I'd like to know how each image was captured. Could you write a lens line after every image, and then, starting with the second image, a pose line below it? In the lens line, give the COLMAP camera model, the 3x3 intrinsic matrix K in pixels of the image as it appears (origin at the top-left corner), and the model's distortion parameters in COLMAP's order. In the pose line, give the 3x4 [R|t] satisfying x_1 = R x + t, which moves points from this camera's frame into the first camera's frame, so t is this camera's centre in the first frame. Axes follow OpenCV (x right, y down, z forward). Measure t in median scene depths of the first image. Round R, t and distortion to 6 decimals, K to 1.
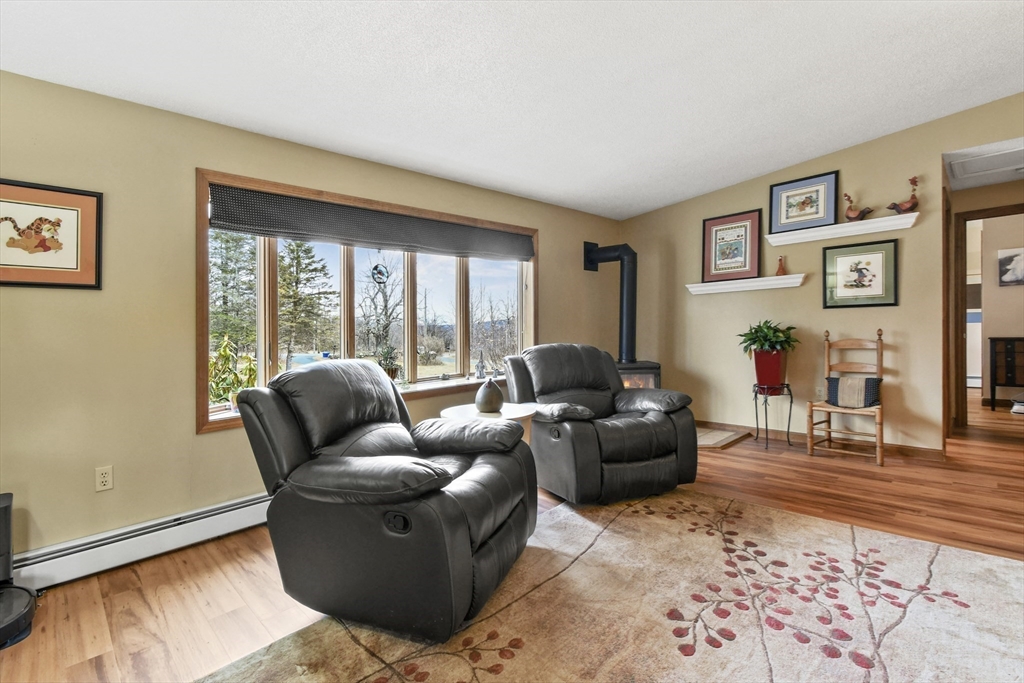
lens RADIAL K [[446.5, 0, 514.1], [0, 446.5, 339.3], [0, 0, 1]] dist [0.005394, 0.000444]
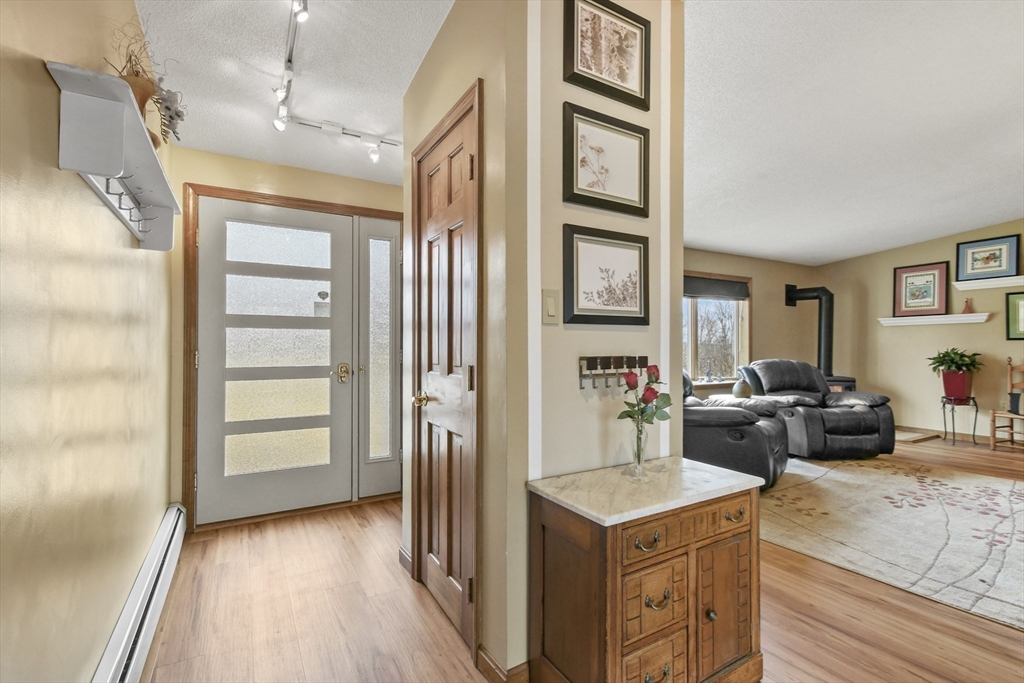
lens RADIAL K [[452.8, 0, 508.6], [0, 452.8, 338.5], [0, 0, 1]] dist [0.003771, -0.003800]
pose [[0.960835, 0.023728, -0.276102, -0.327721], [-0.036411, 0.998500, -0.040900, 0.032512], [0.274718, 0.049351, 0.960258, -0.643926]]
